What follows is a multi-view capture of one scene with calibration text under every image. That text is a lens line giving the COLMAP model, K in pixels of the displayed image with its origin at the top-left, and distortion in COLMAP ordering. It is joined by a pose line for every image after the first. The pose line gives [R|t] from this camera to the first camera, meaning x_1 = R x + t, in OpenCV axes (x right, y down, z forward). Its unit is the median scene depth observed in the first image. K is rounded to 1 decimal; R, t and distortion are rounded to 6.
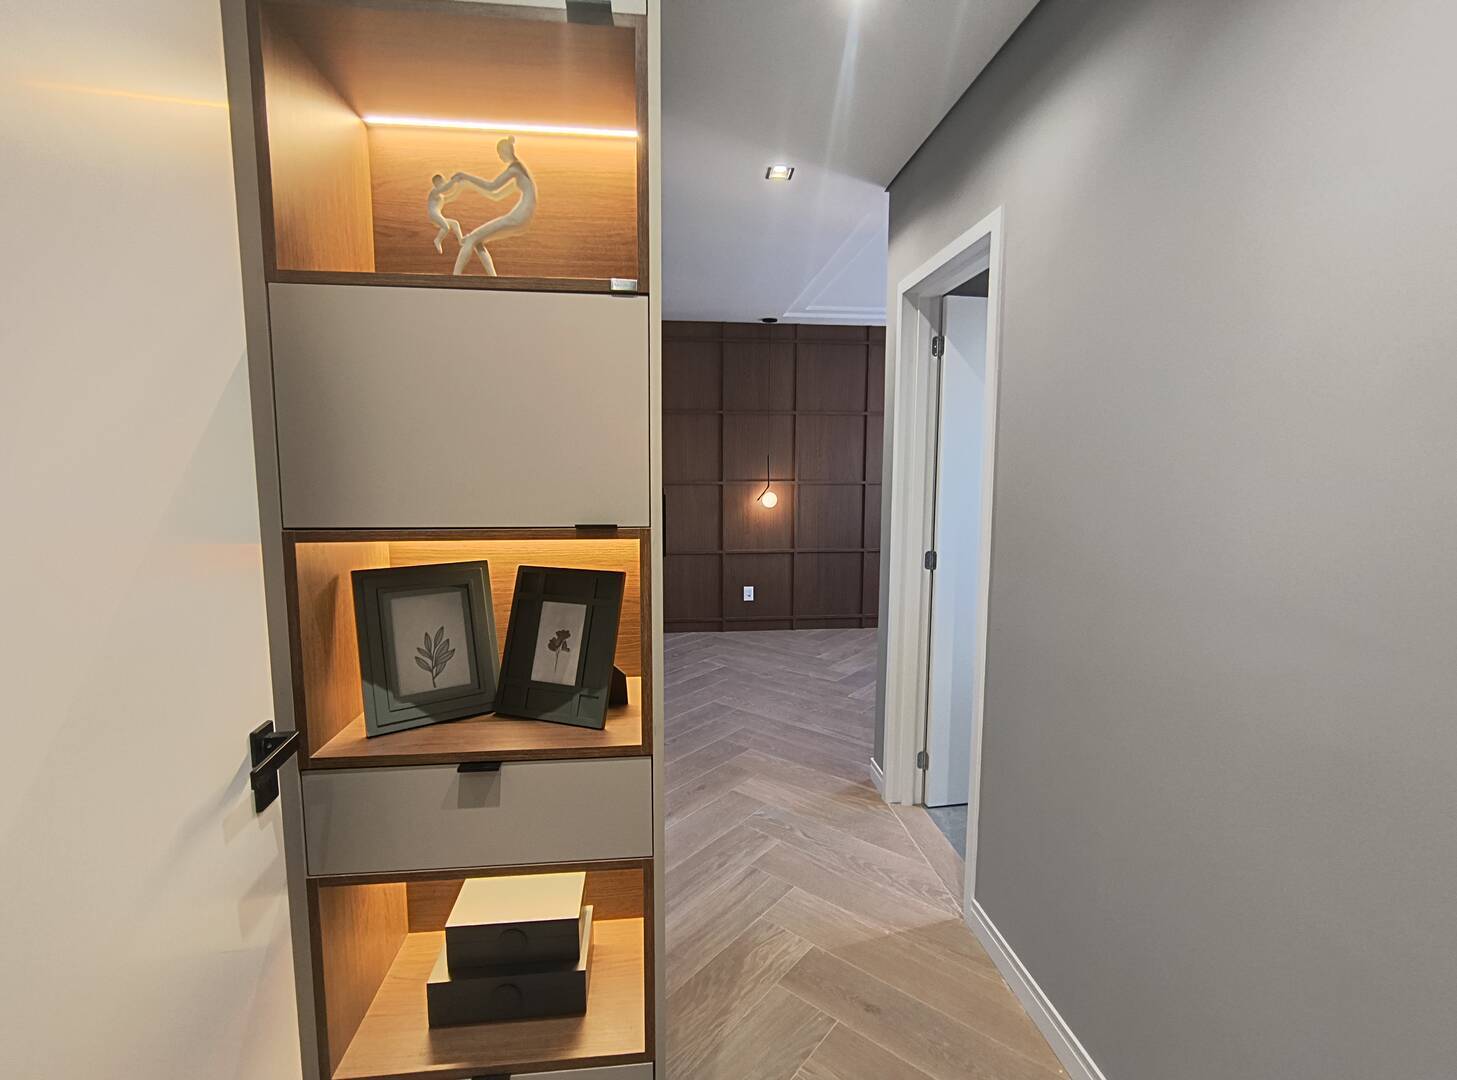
lens RADIAL K [[671.6, 0, 725.5], [0, 671.6, 535.7], [0, 0, 1]] dist [-0.004712, -0.000087]
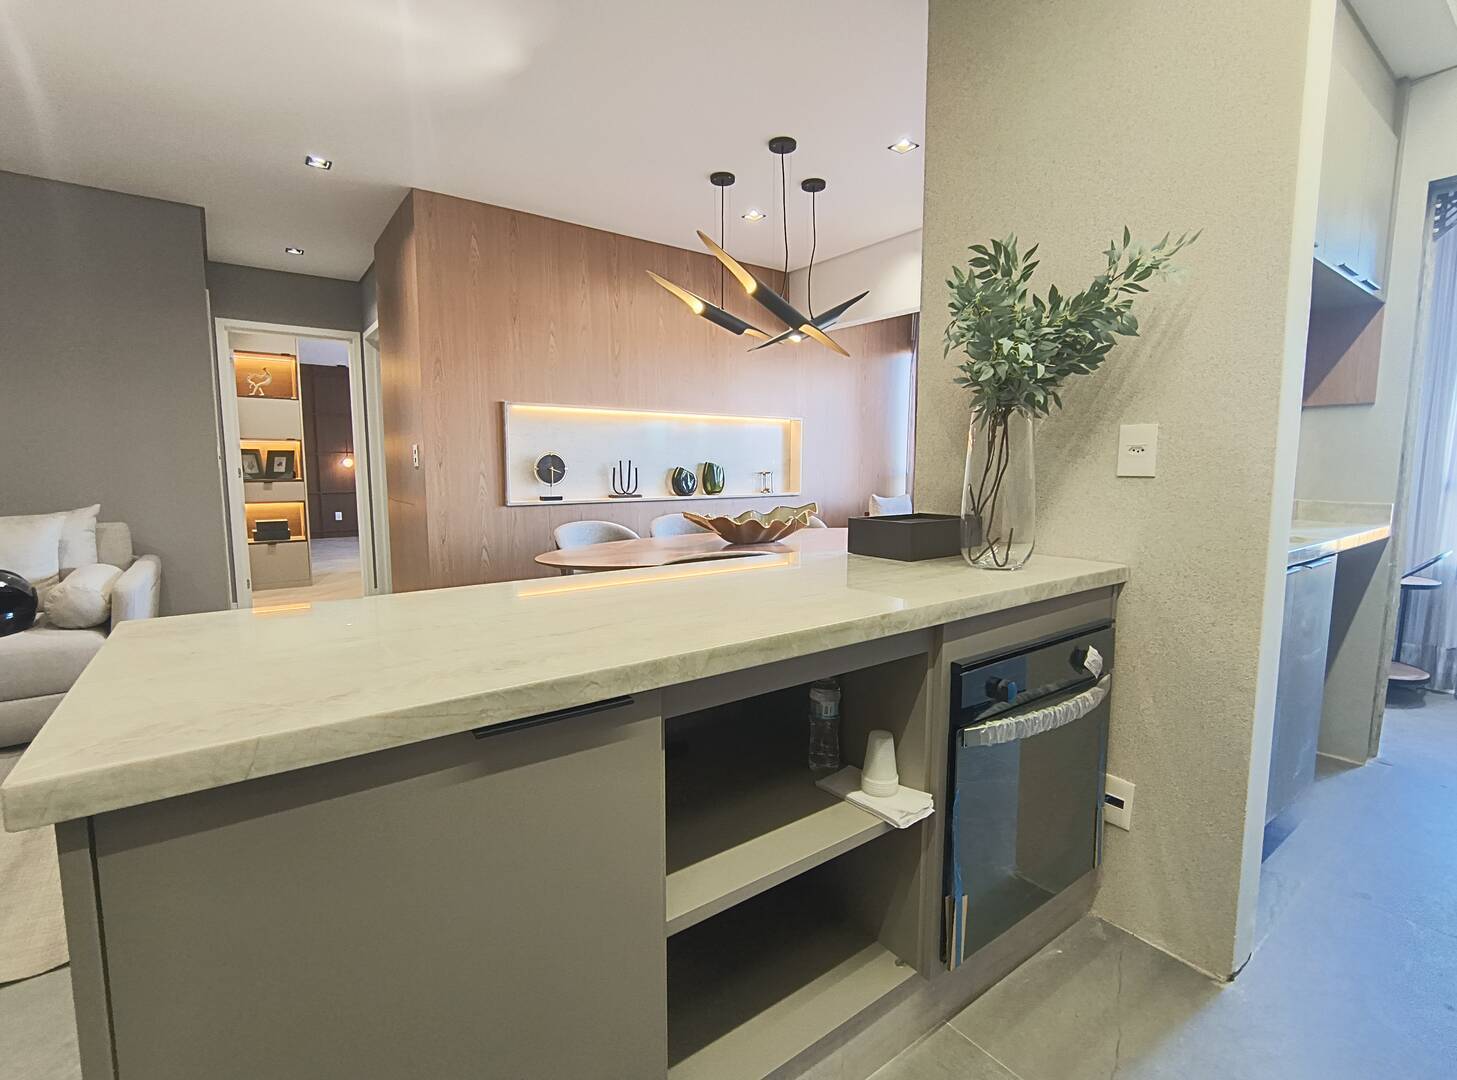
lens RADIAL K [[671.6, 0, 725.5], [0, 671.6, 535.7], [0, 0, 1]] dist [-0.004712, -0.000087]
pose [[0.859069, -0.057176, 0.508657, 0.007727], [0.059333, 0.998166, 0.011993, 0.187580], [-0.508410, 0.019877, 0.860886, -1.129707]]
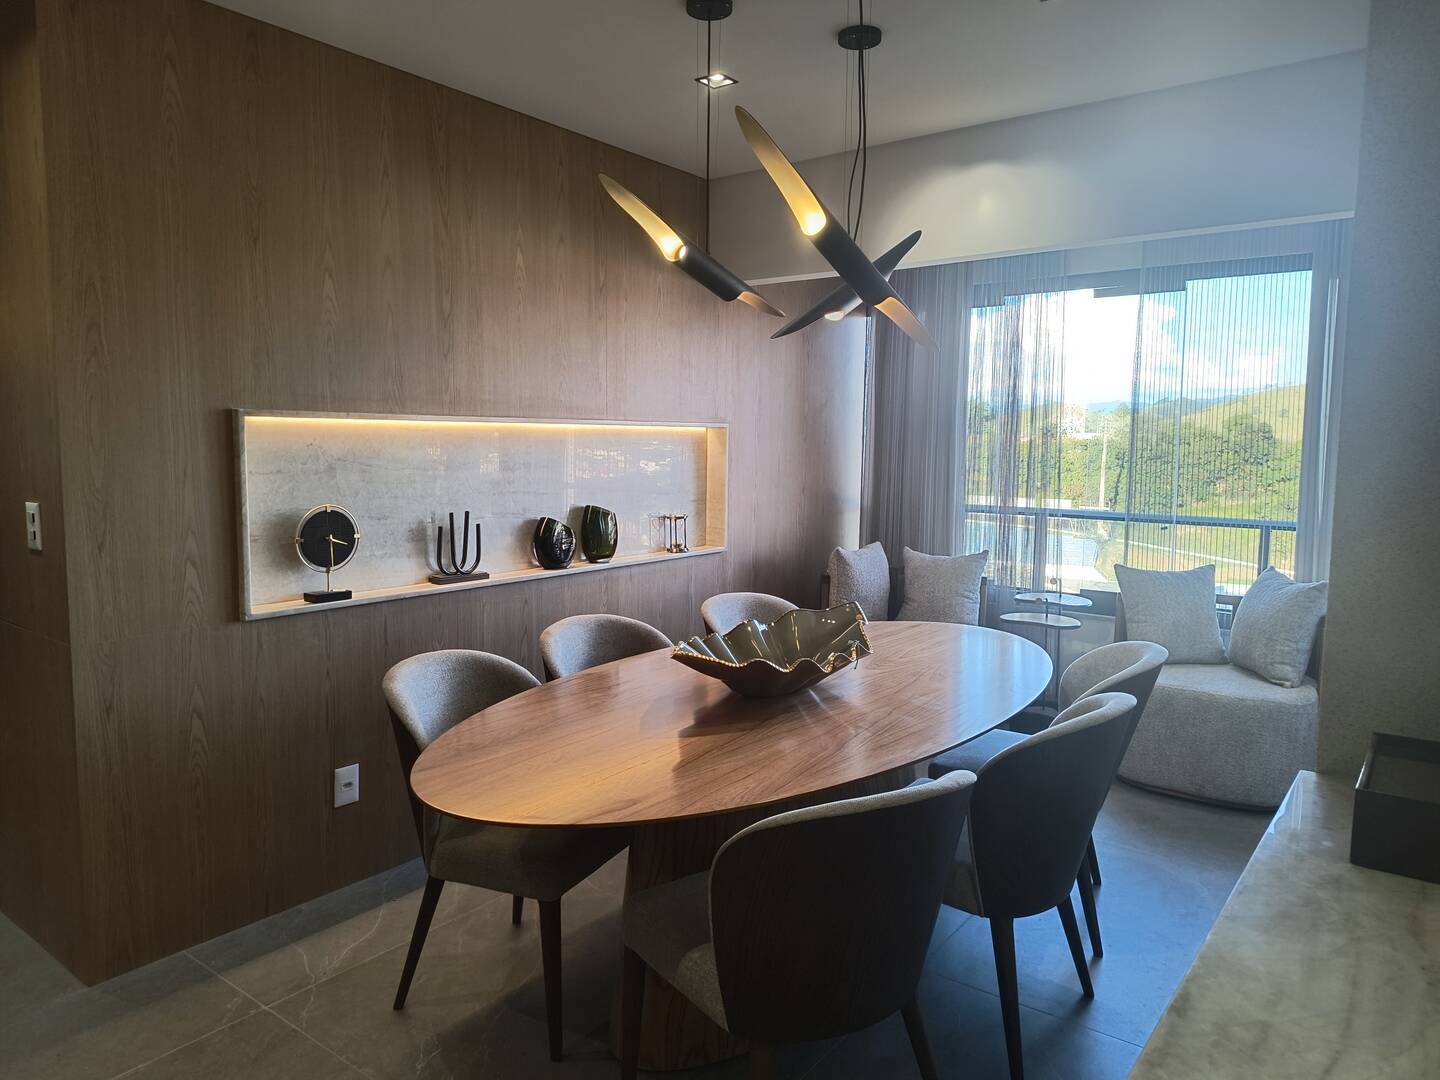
lens RADIAL K [[986.1, 0, 711.5], [0, 986.1, 538.1], [0, 0, 1]] dist [0.037915, -0.052167]
pose [[0.687445, -0.068887, 0.722962, -0.027872], [0.075783, 0.996861, 0.022926, 0.117065], [-0.722272, 0.039028, 0.690507, -0.938559]]
